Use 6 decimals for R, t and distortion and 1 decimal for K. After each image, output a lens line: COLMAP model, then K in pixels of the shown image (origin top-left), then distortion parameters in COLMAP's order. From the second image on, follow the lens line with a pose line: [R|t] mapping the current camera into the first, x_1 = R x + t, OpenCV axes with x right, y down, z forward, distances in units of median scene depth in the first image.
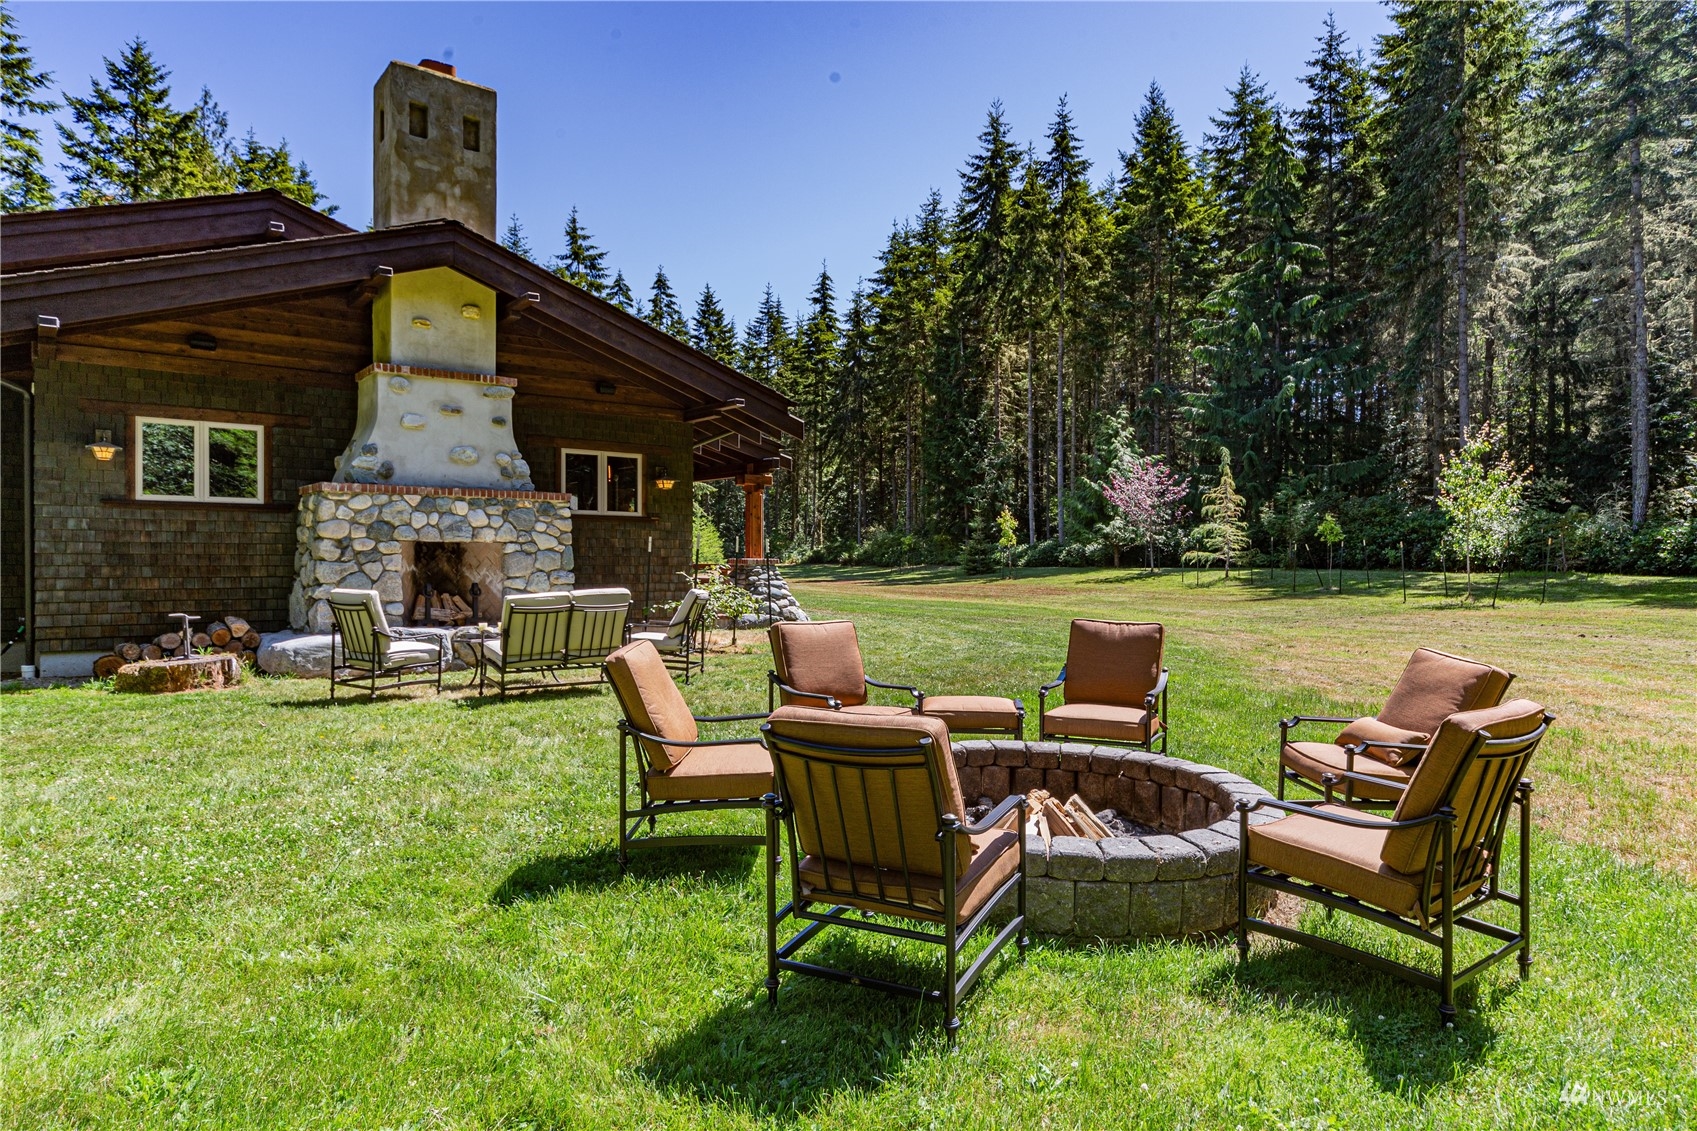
lens RADIAL K [[1023.0, 0, 848.5], [0, 1023.0, 565.5], [0, 0, 1]] dist [0.008161, -0.000910]
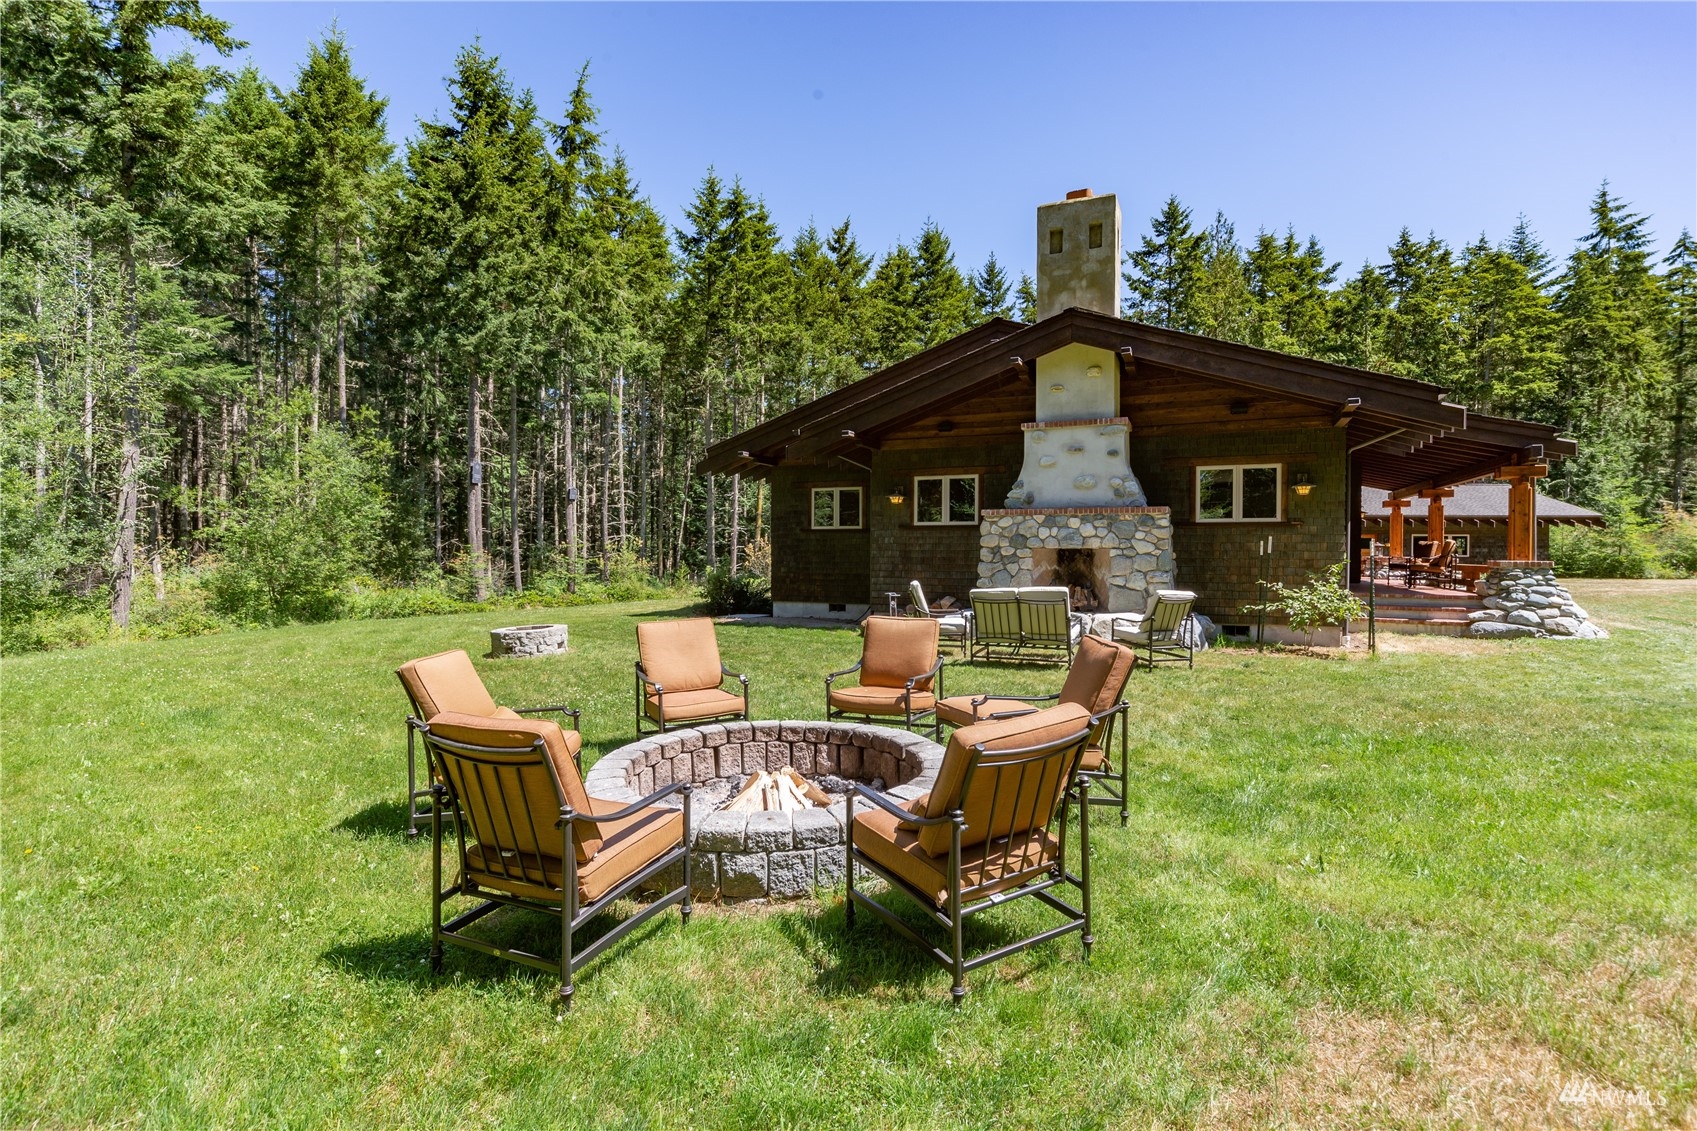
lens RADIAL K [[812.1, 0, 837.6], [0, 812.1, 560.2], [0, 0, 1]] dist [0.001385, 0.000556]
pose [[0.460404, 0.006293, -0.887687, 0.390832], [-0.006775, 0.999971, 0.003576, -0.008688], [0.887684, 0.004368, 0.460433, 0.227375]]
